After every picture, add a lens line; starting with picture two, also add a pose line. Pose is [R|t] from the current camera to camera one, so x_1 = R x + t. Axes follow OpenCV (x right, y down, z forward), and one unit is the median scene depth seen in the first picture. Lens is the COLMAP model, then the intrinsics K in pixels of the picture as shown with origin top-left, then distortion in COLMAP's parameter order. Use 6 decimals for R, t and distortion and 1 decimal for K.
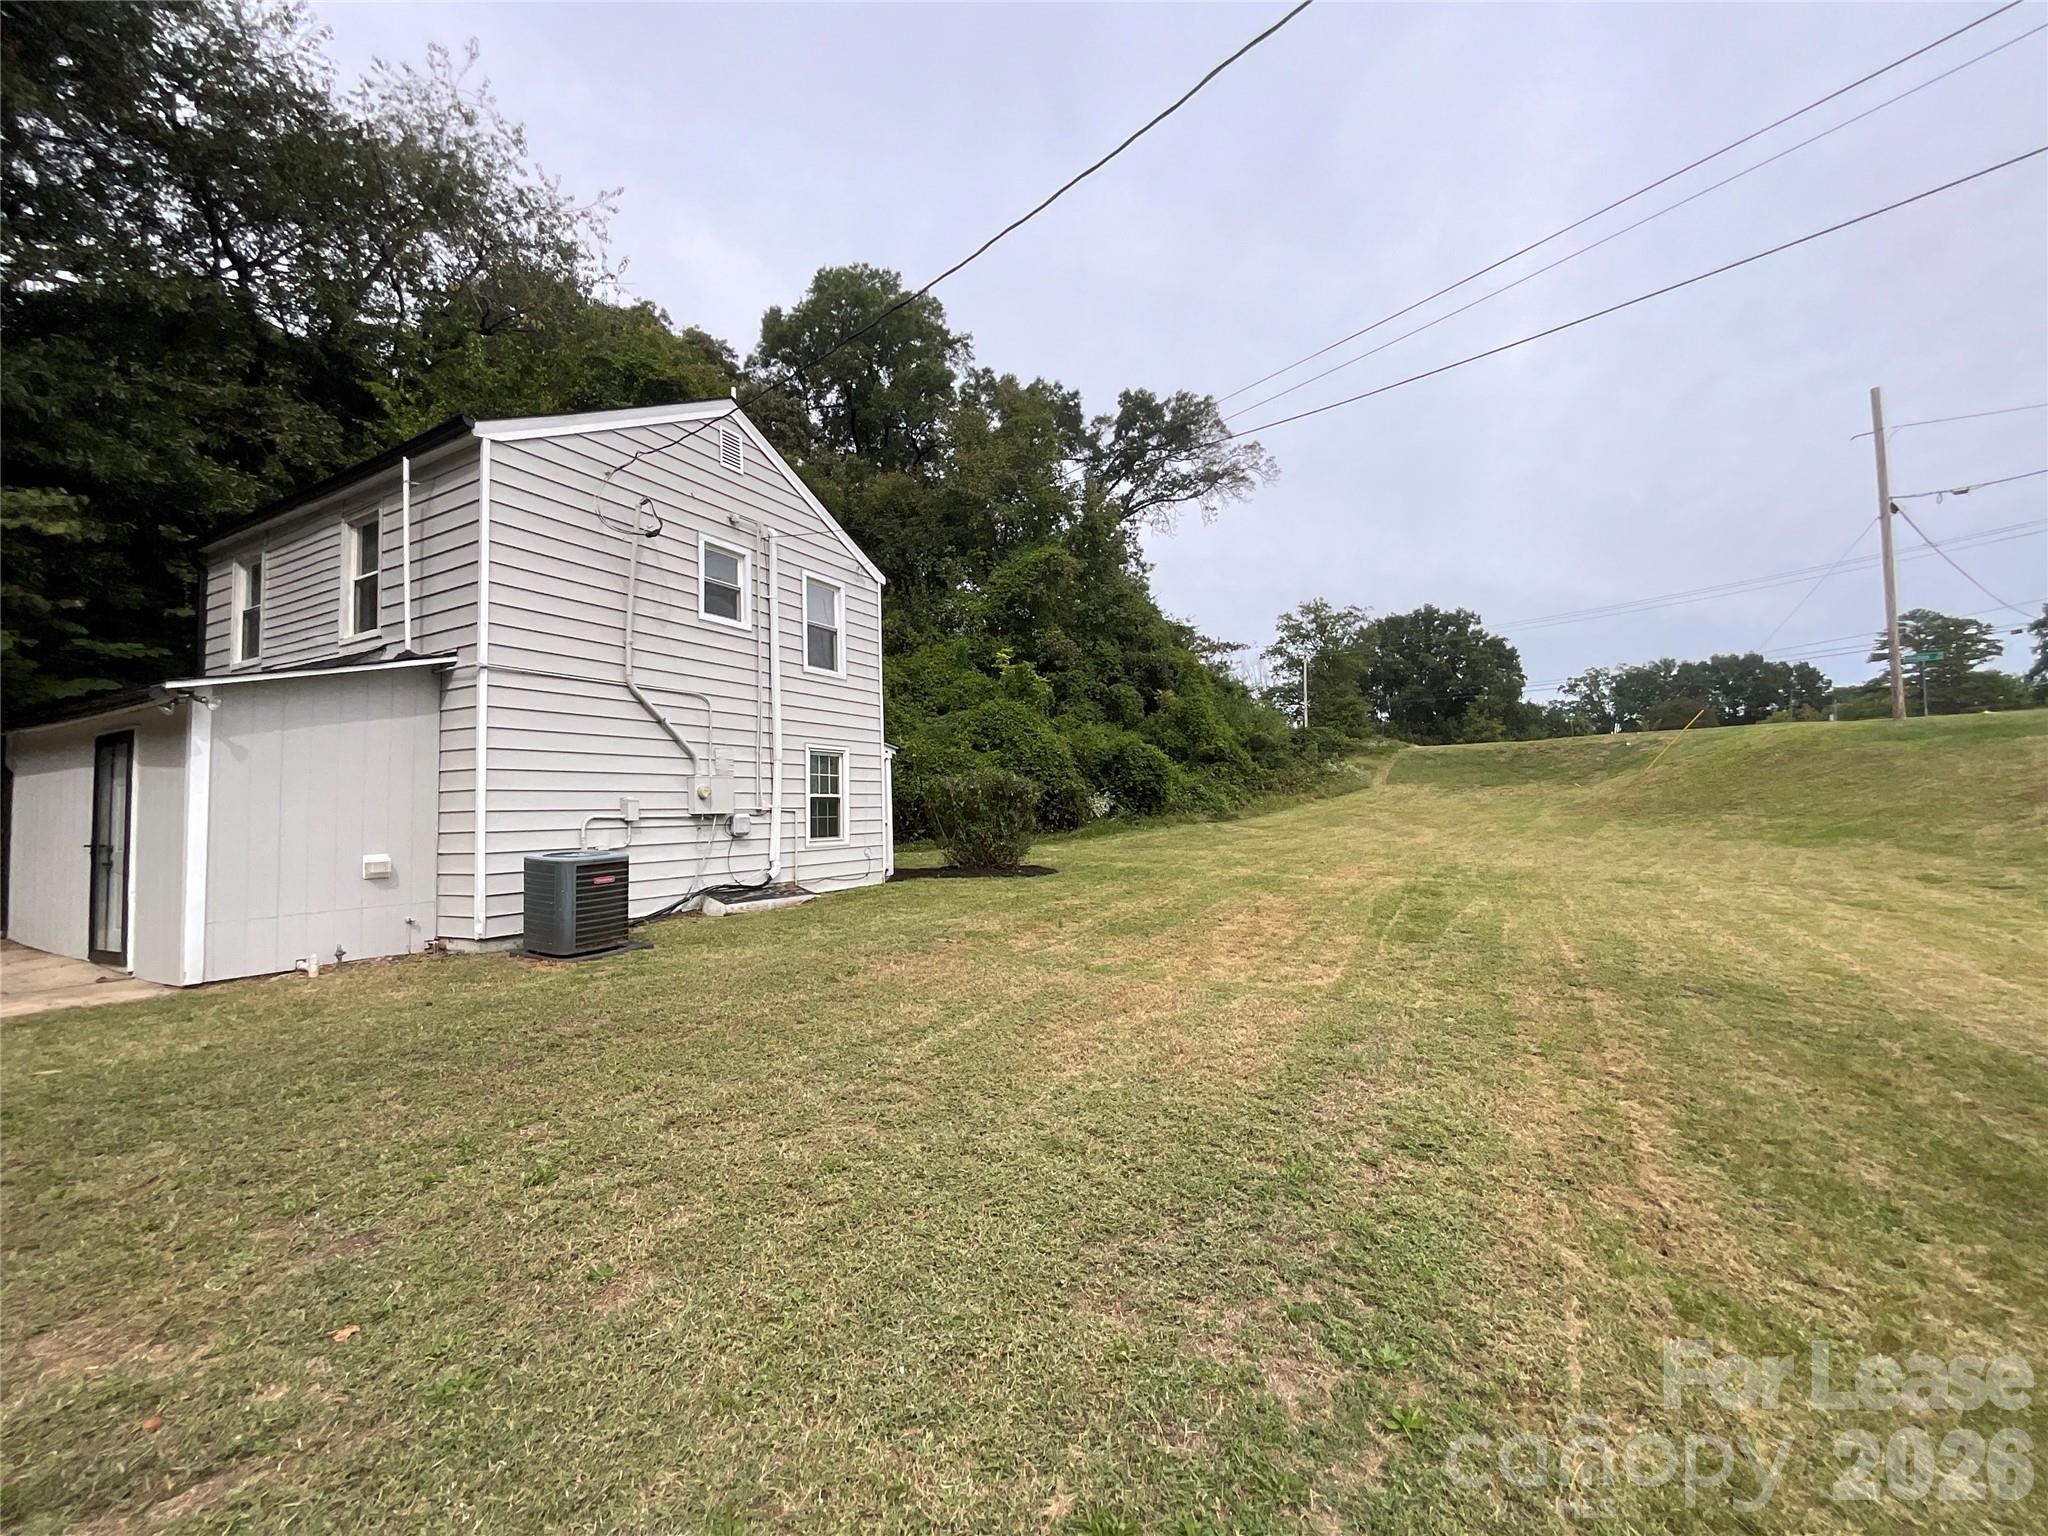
lens RADIAL K [[833.7, 0, 1029.9], [0, 833.7, 768.8], [0, 0, 1]] dist [-0.011876, 0.011376]
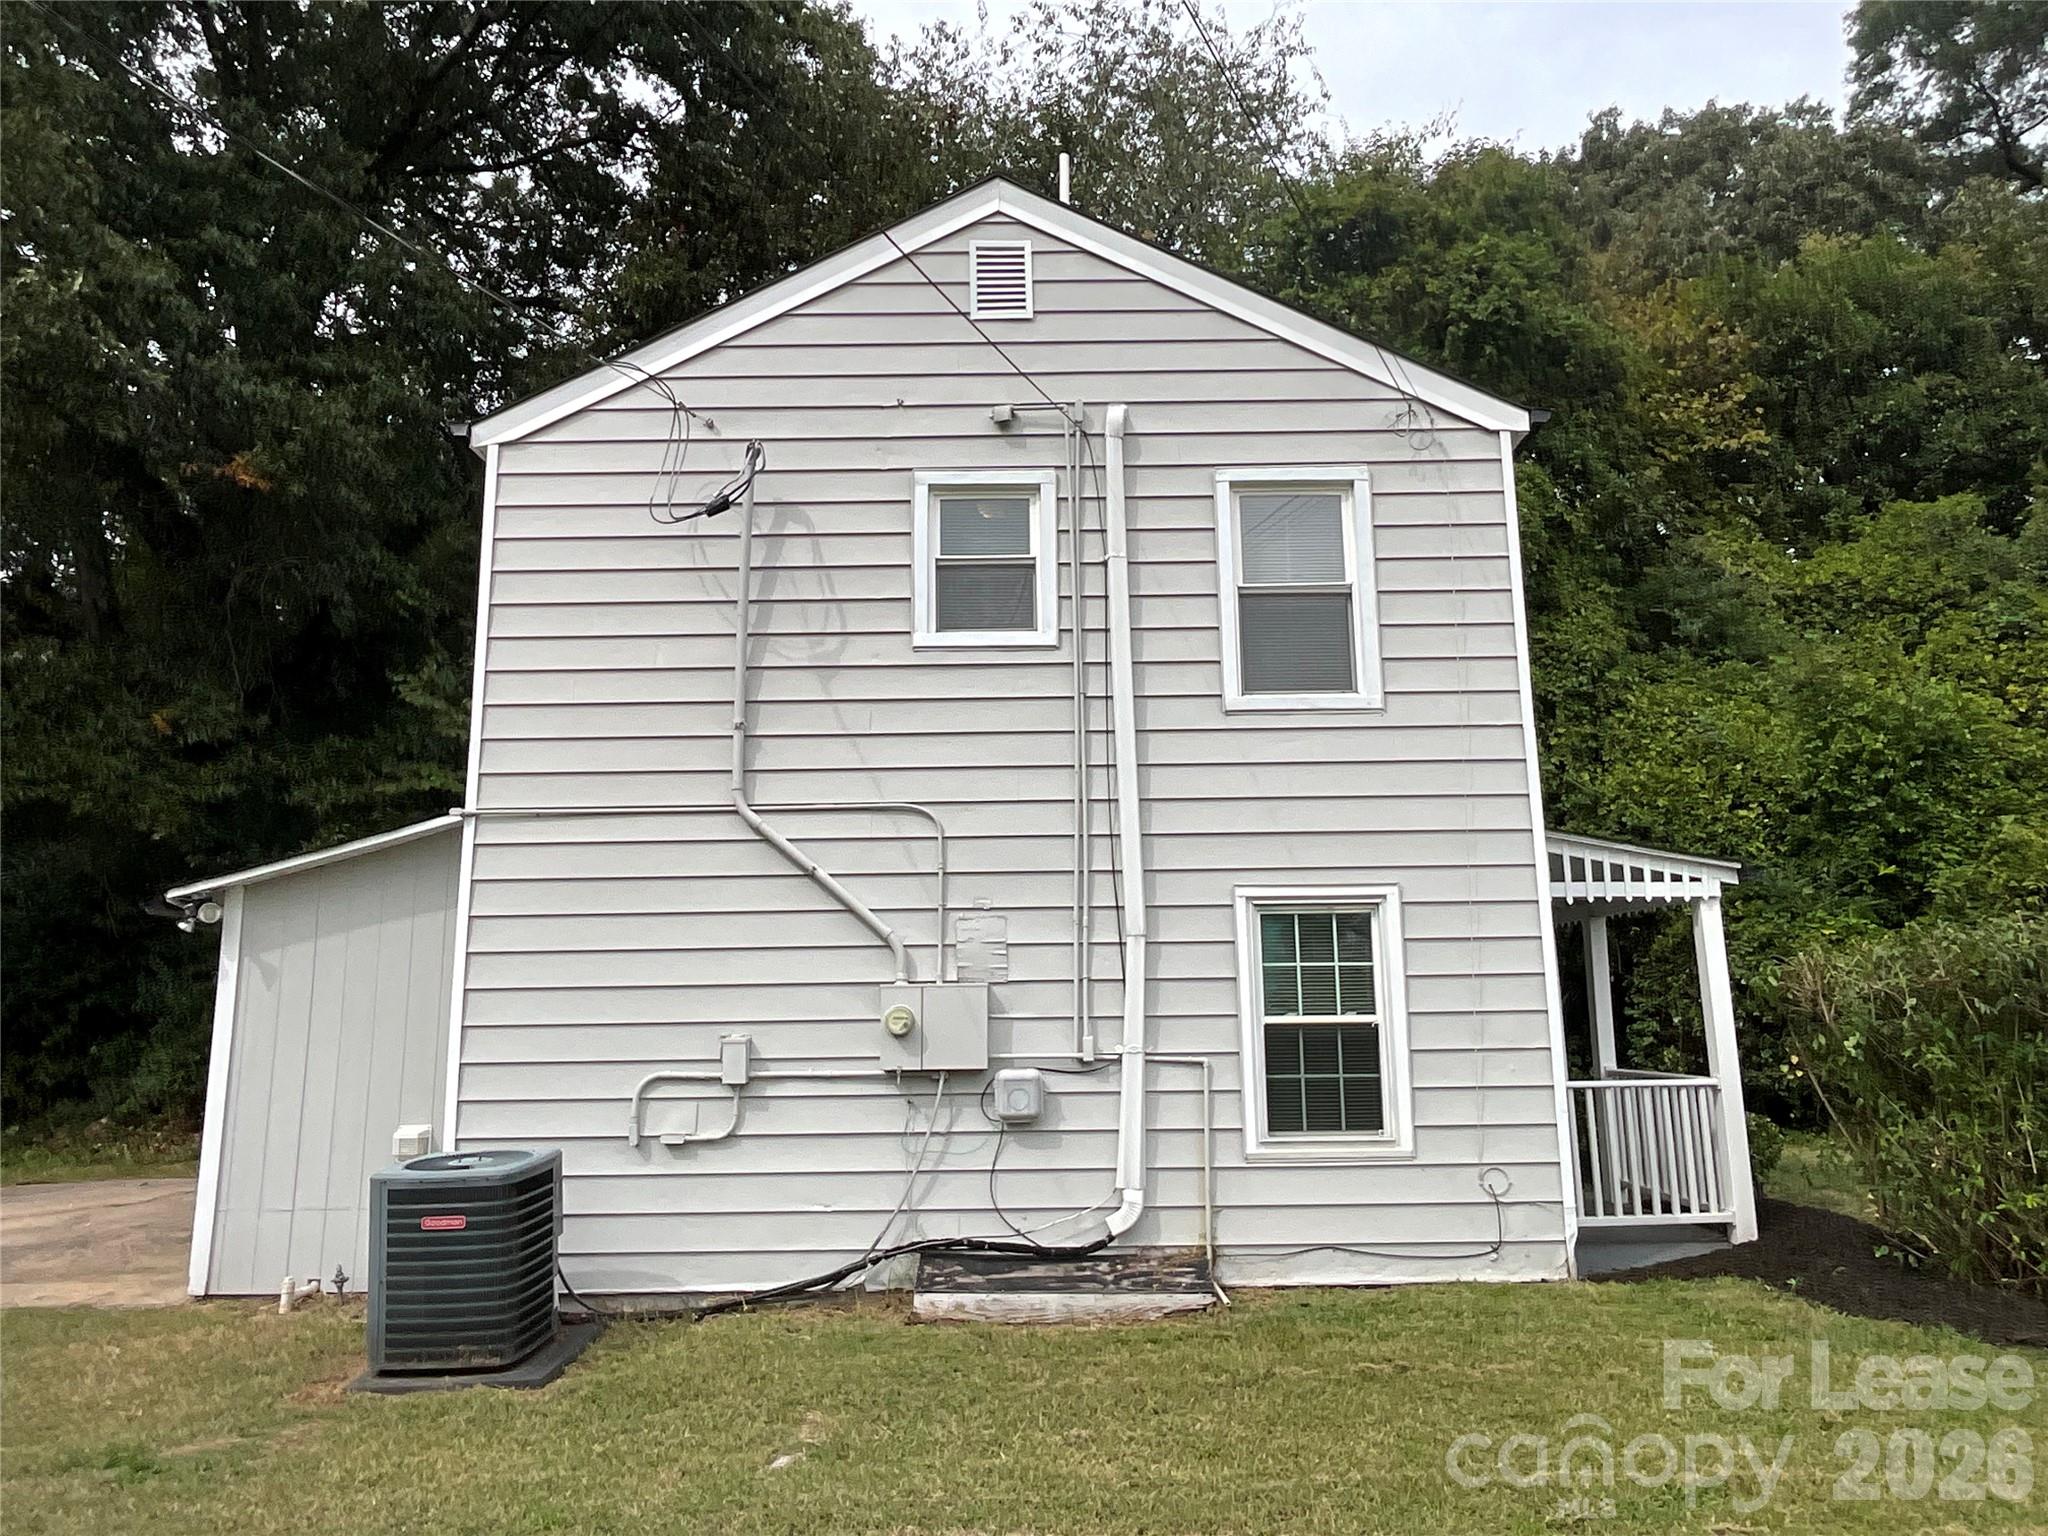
lens RADIAL K [[1309.4, 0, 1025.1], [0, 1309.4, 773.1], [0, 0, 1]] dist [0.001670, 0.001169]
pose [[0.469156, -0.140497, -0.871868, 0.253125], [0.047993, 0.989861, -0.133686, -0.006248], [0.881810, 0.020876, 0.471142, 0.662013]]
